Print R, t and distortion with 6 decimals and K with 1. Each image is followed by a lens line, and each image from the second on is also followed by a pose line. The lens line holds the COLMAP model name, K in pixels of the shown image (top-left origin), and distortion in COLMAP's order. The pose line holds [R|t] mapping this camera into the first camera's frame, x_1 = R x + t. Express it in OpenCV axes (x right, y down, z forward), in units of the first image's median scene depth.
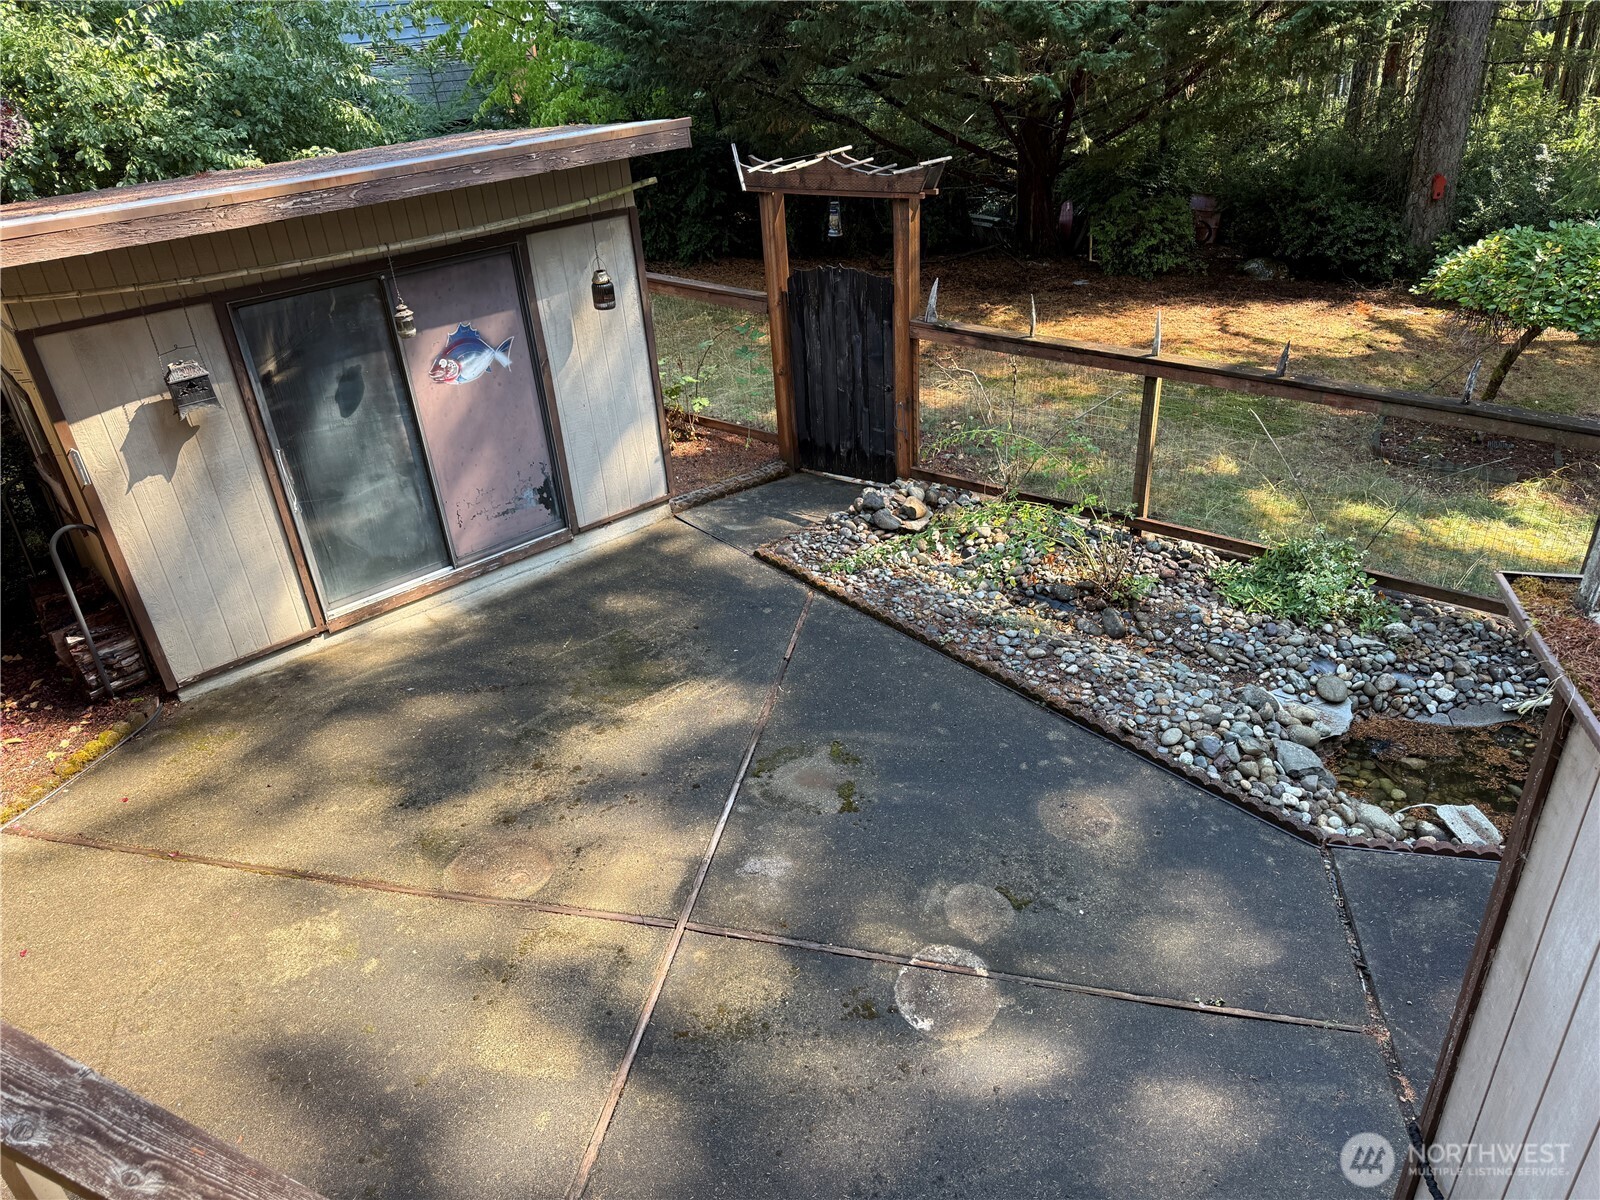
lens RADIAL K [[1128.3, 0, 793.5], [0, 1128.3, 607.9], [0, 0, 1]] dist [0.053058, -0.067770]
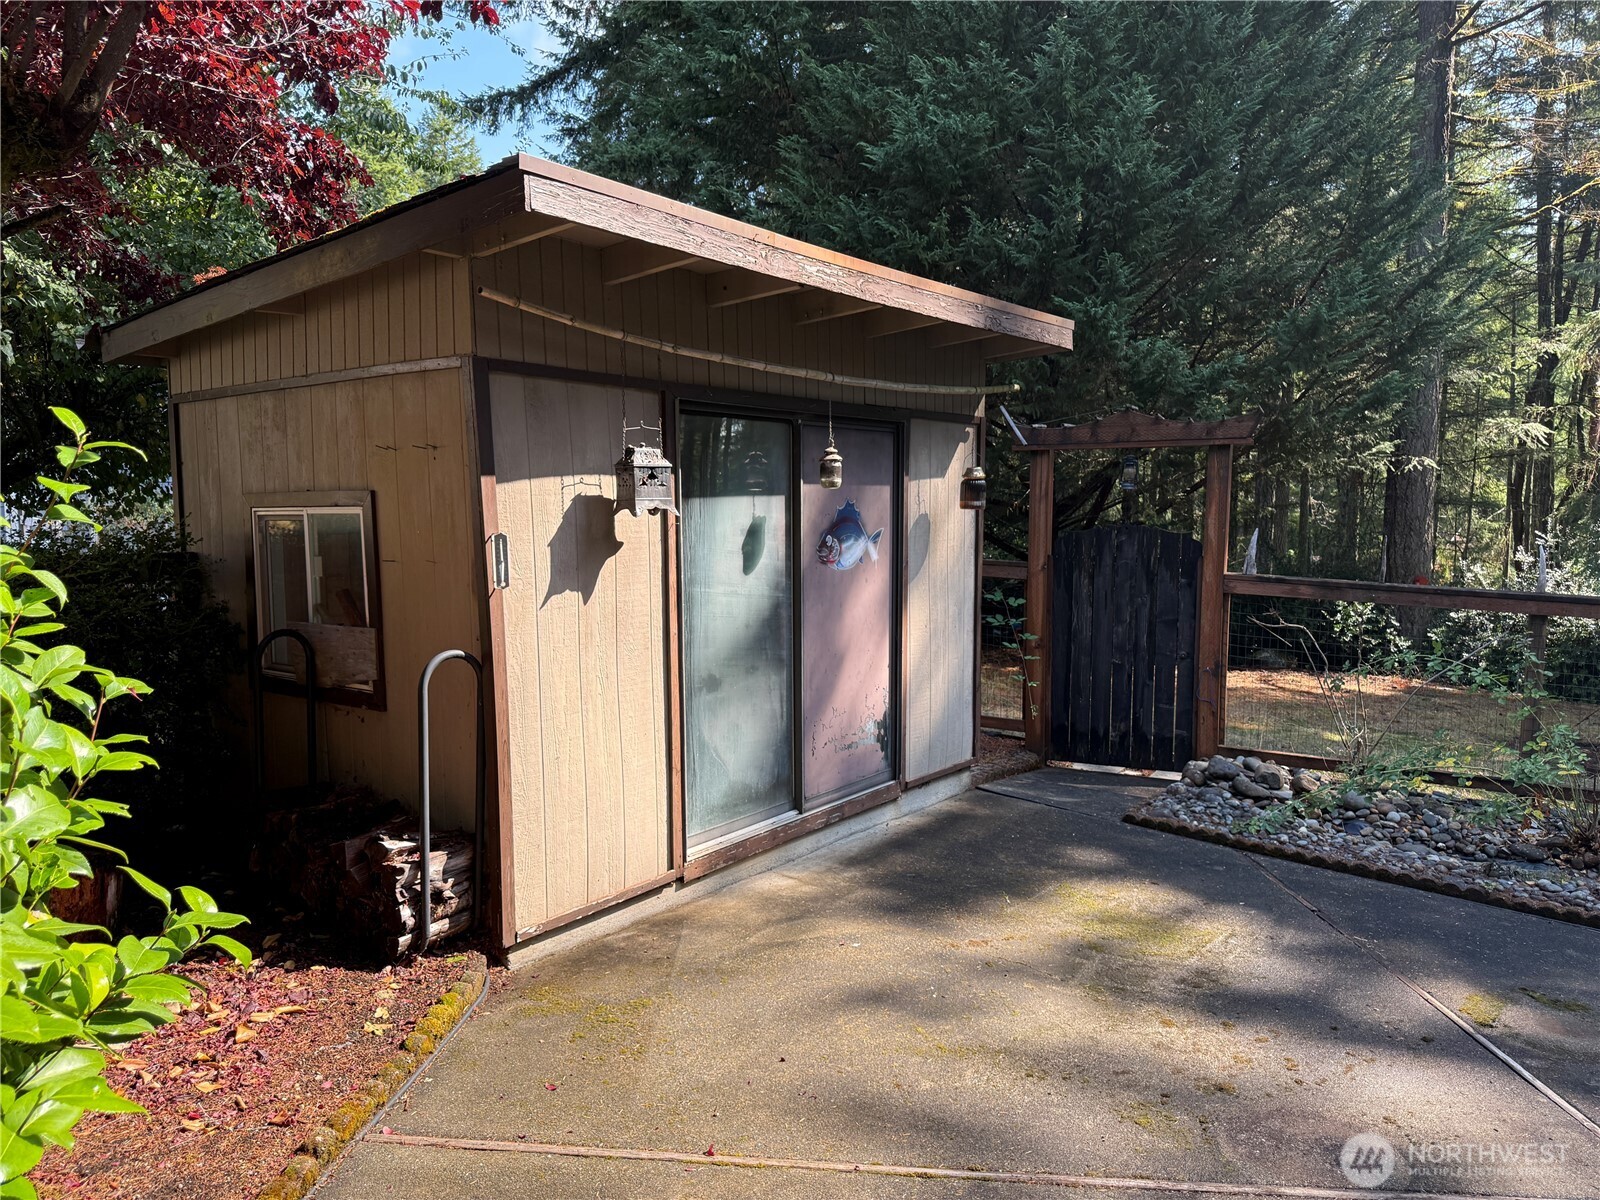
lens RADIAL K [[1128.3, 0, 800.5], [0, 1128.3, 605.1], [0, 0, 1]] dist [0.053058, -0.067770]
pose [[0.978414, 0.048764, 0.200817, -0.445849], [0.037638, 0.913456, -0.405193, 0.136904], [-0.203197, 0.404006, 0.891903, 0.285047]]
